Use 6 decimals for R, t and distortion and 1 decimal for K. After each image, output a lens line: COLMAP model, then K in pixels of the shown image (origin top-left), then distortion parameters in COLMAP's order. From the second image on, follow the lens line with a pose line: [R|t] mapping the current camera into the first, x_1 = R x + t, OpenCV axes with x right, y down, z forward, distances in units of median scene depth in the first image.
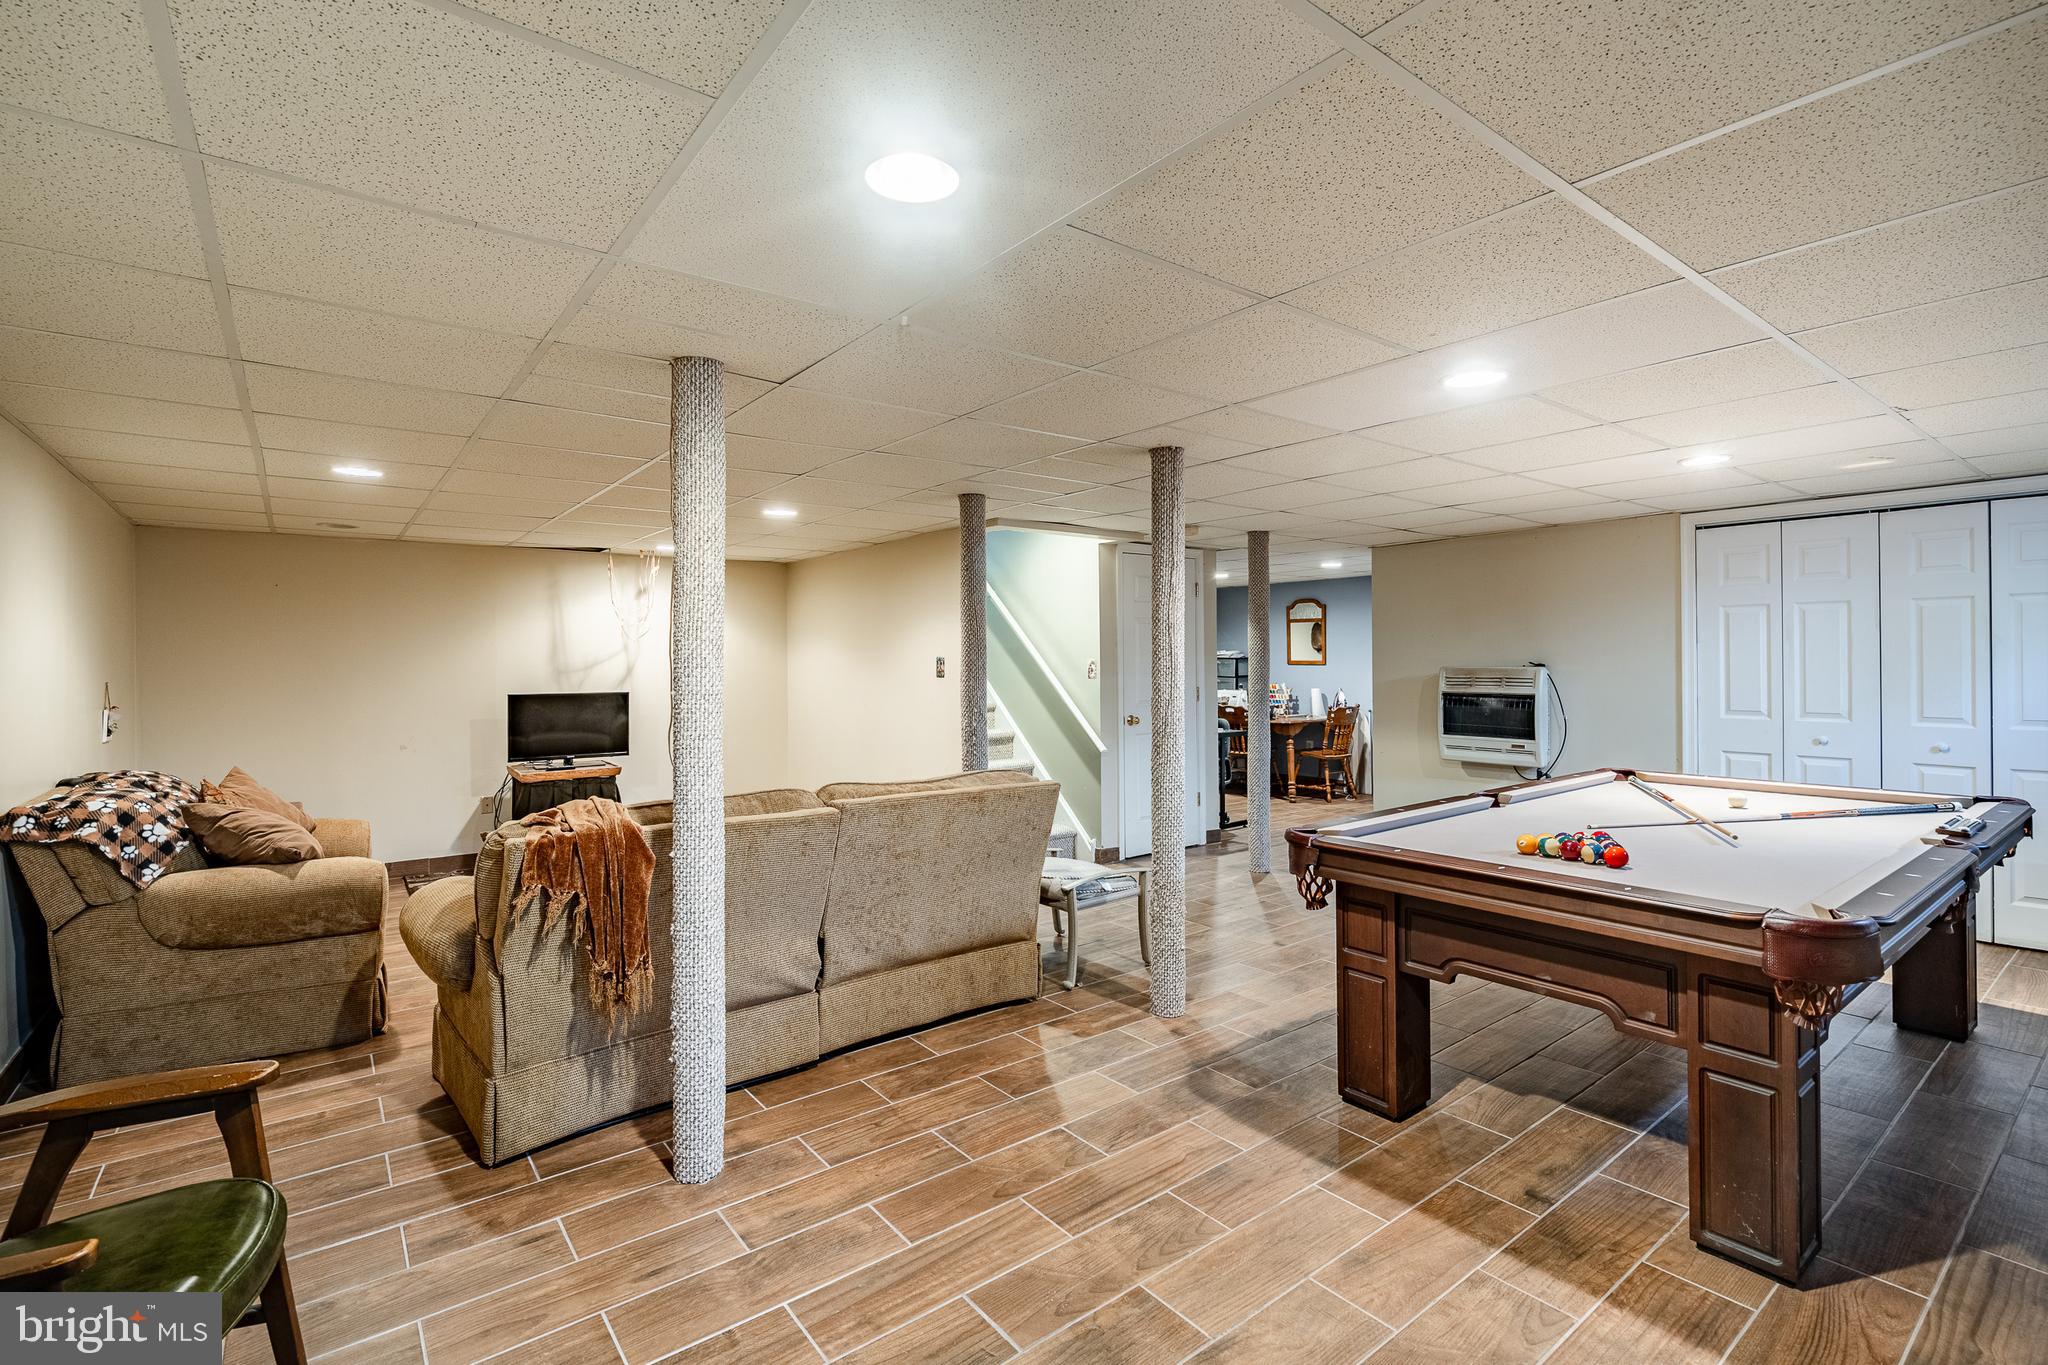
lens RADIAL K [[936.8, 0, 1030.0], [0, 936.8, 667.0], [0, 0, 1]] dist [-0.001751, 0.001065]
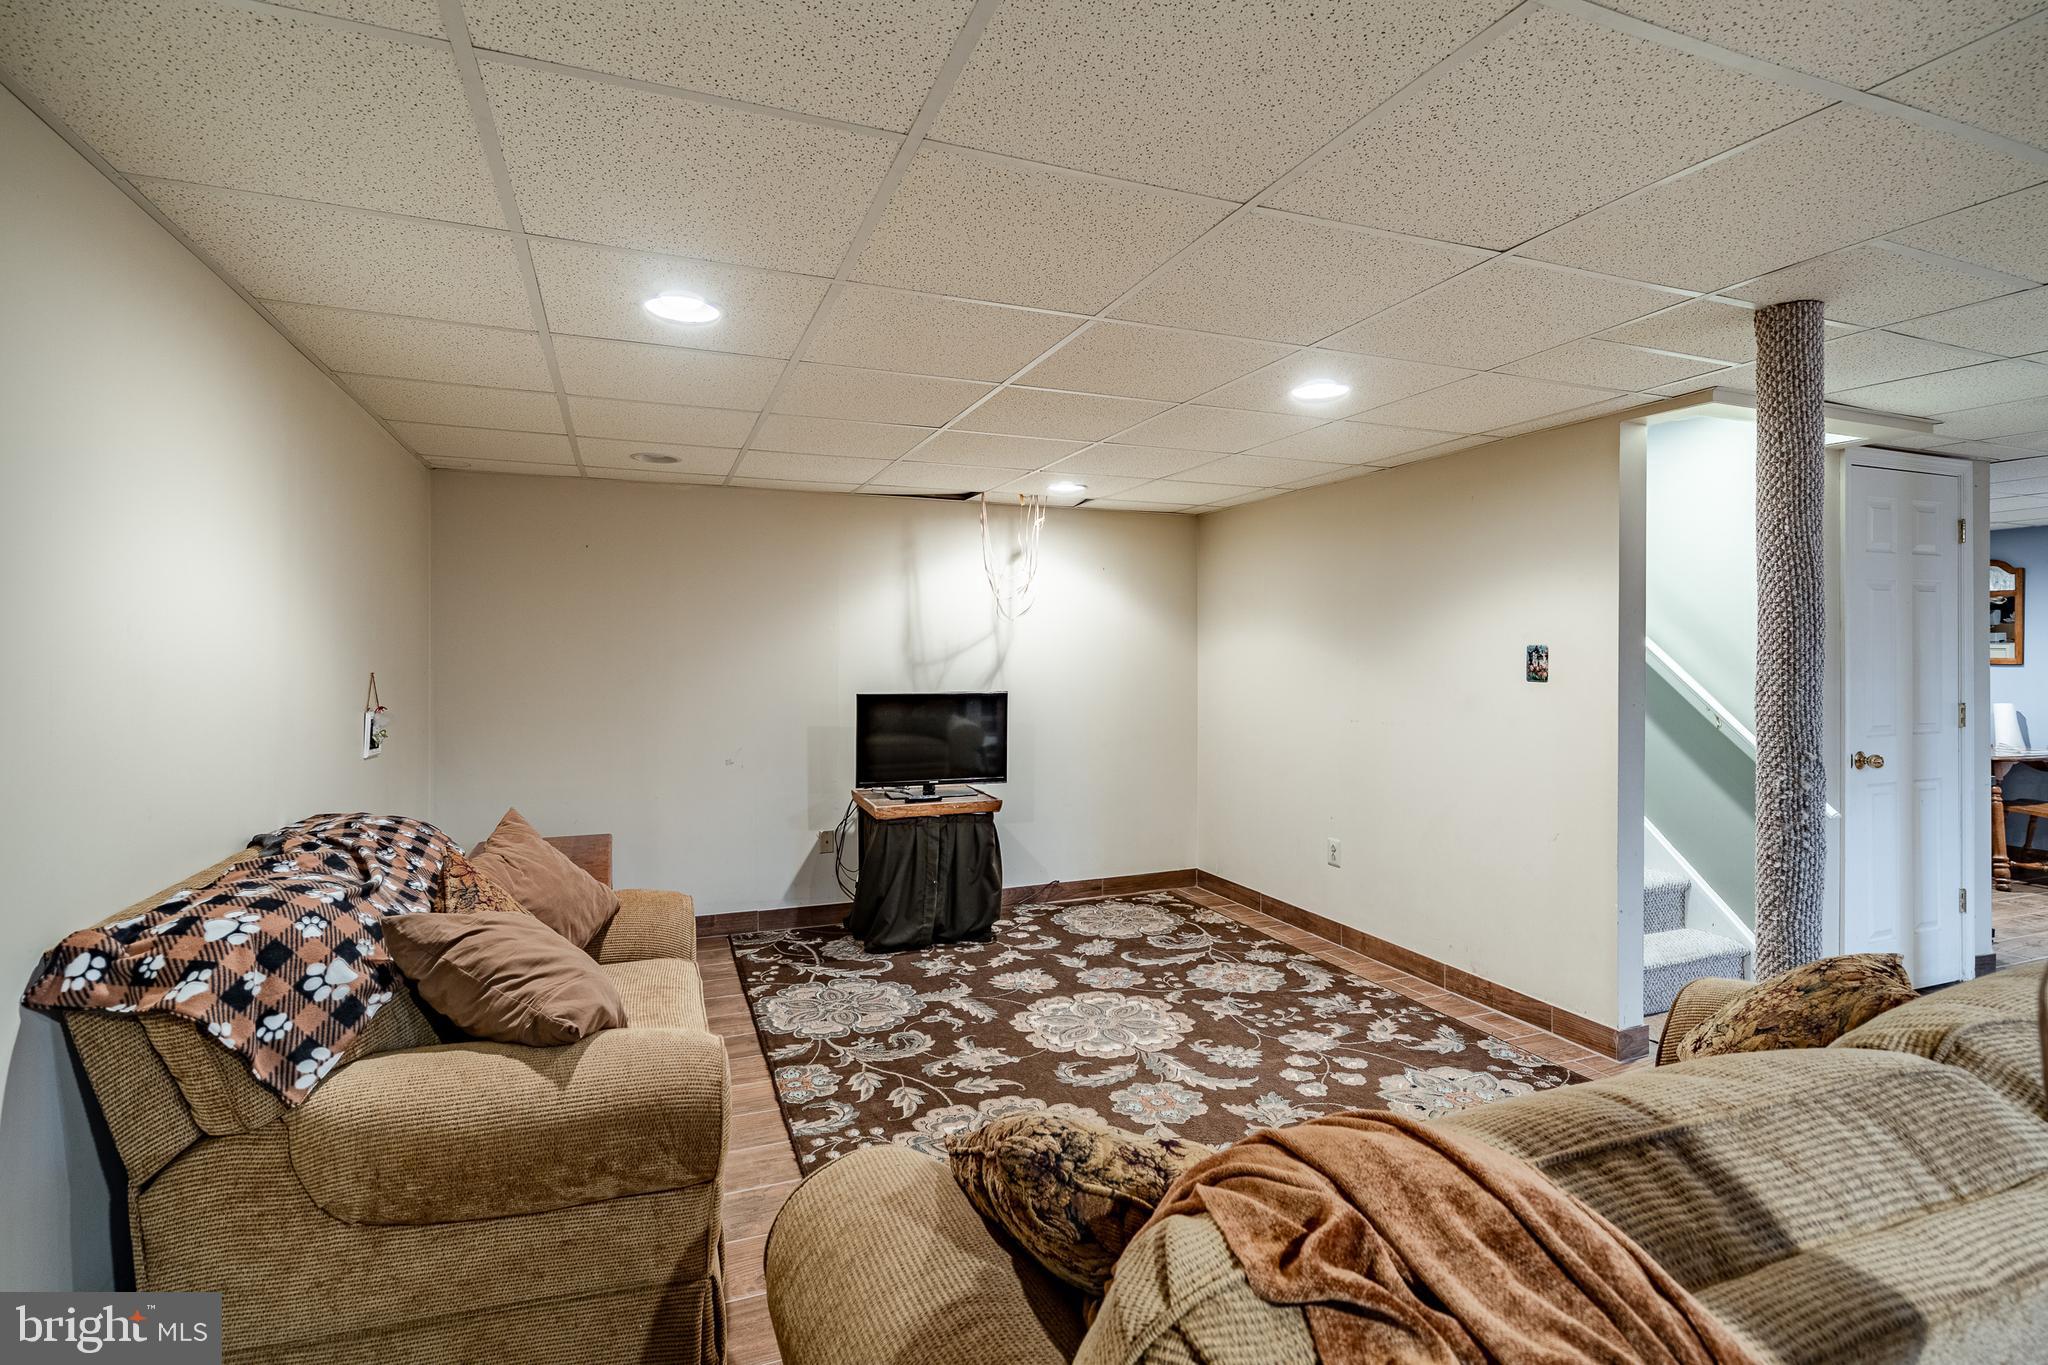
lens RADIAL K [[936.8, 0, 1019.7], [0, 936.8, 664.9], [0, 0, 1]] dist [-0.001751, 0.001065]
pose [[0.963701, 0.011852, -0.266722, -0.427962], [-0.010478, 0.999923, 0.006577, 0.001264], [0.266780, -0.003544, 0.963751, 0.590303]]
